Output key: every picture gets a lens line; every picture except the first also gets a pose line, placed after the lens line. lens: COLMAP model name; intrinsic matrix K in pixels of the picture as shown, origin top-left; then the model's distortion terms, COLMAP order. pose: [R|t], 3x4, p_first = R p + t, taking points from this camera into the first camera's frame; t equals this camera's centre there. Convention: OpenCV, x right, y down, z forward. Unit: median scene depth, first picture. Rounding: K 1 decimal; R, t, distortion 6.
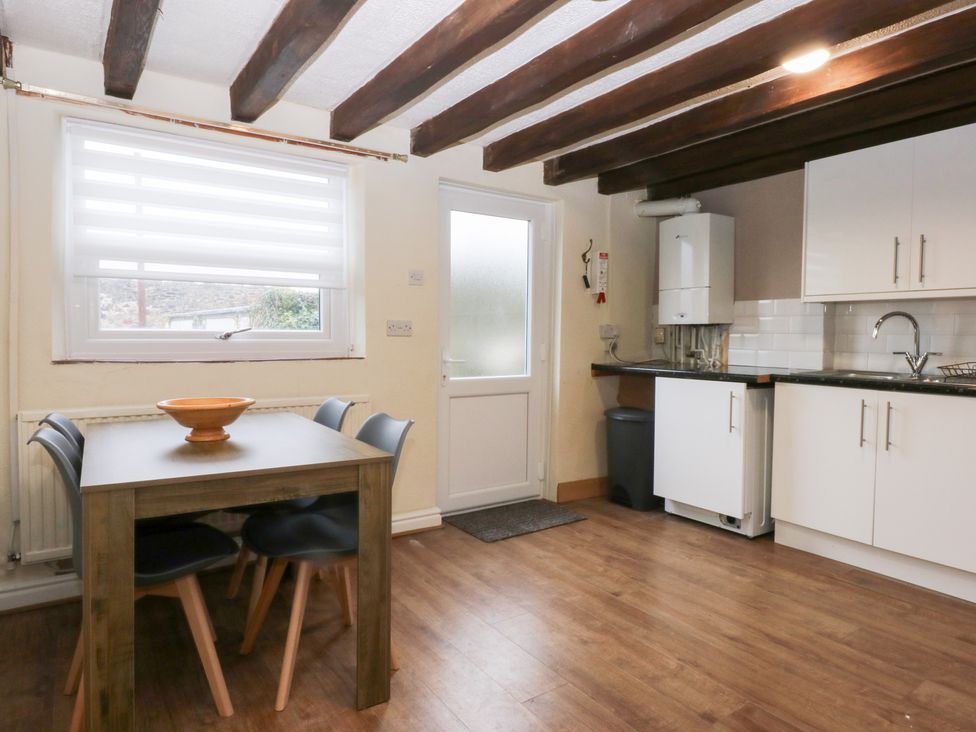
lens RADIAL K [[589.2, 0, 479.3], [0, 589.2, 366.8], [0, 0, 1]] dist [-0.000720, -0.006876]
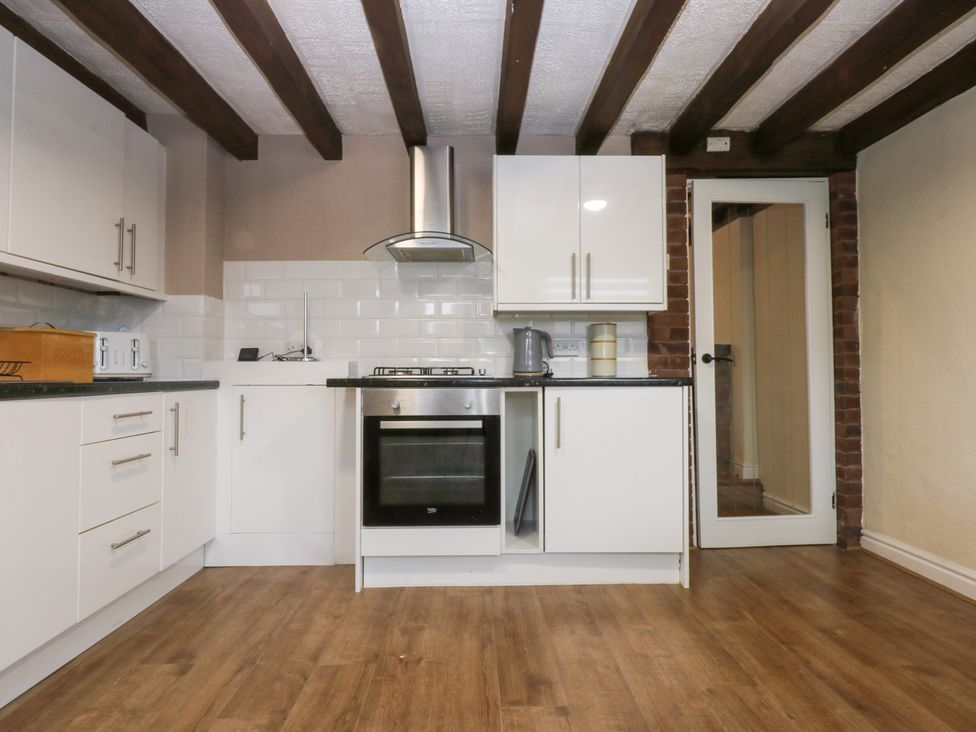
lens RADIAL K [[589.2, 0, 491.5], [0, 589.2, 373.1], [0, 0, 1]] dist [-0.000720, -0.006876]
pose [[-0.853965, -0.001451, 0.520328, -0.005345], [0.028867, 0.998324, 0.050161, -0.001461], [-0.519529, 0.057856, -0.852492, 1.120163]]
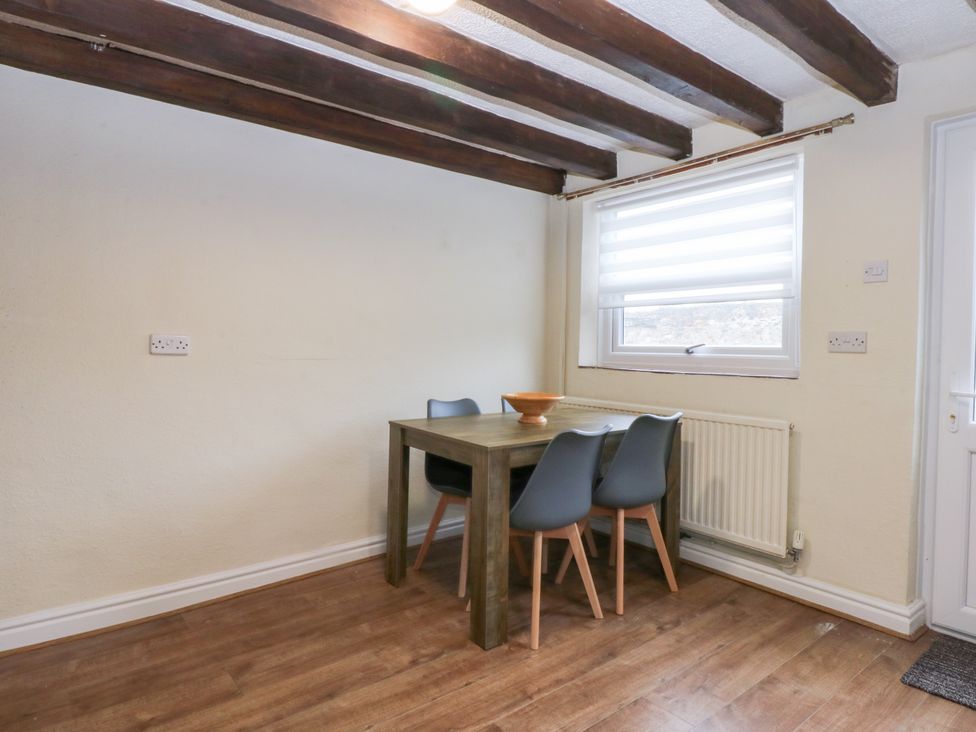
lens RADIAL K [[589.2, 0, 489.7], [0, 589.2, 359.8], [0, 0, 1]] dist [-0.000720, -0.006876]
pose [[0.069691, 0.022614, -0.997312, 0.669339], [-0.055309, 0.998293, 0.018772, -0.036069], [0.996034, 0.053853, 0.070823, 0.555352]]
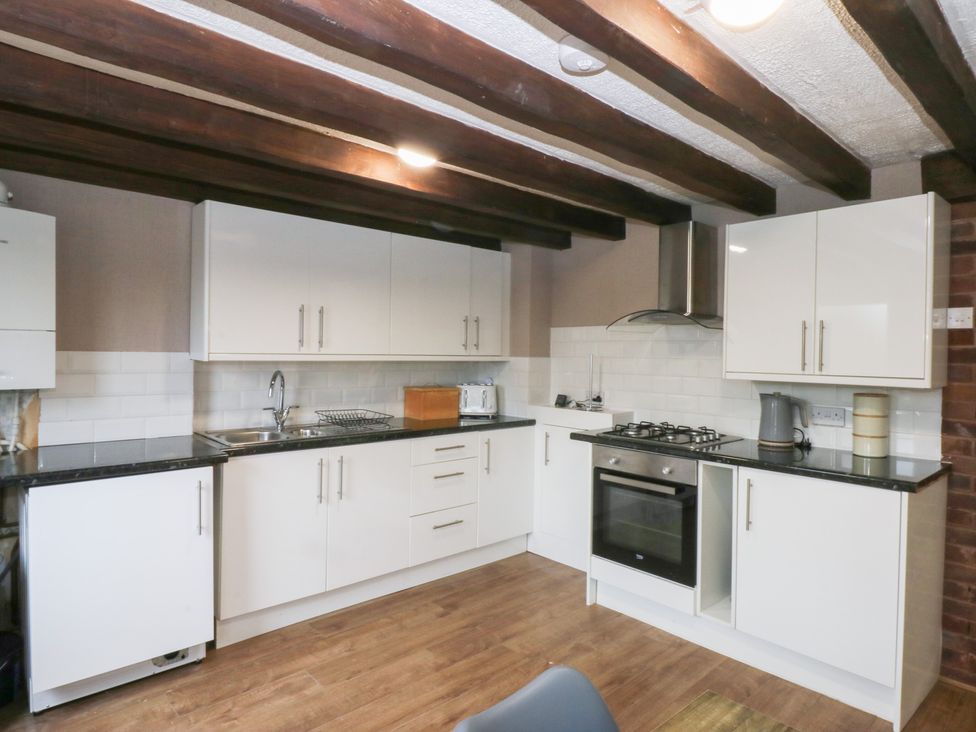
lens RADIAL K [[589.2, 0, 509.3], [0, 589.2, 365.7], [0, 0, 1]] dist [-0.000720, -0.006876]
pose [[-0.178264, -0.033060, 0.983427, -0.423550], [0.038817, 0.998421, 0.040600, -0.135011], [-0.983217, 0.045411, -0.176700, 0.807971]]
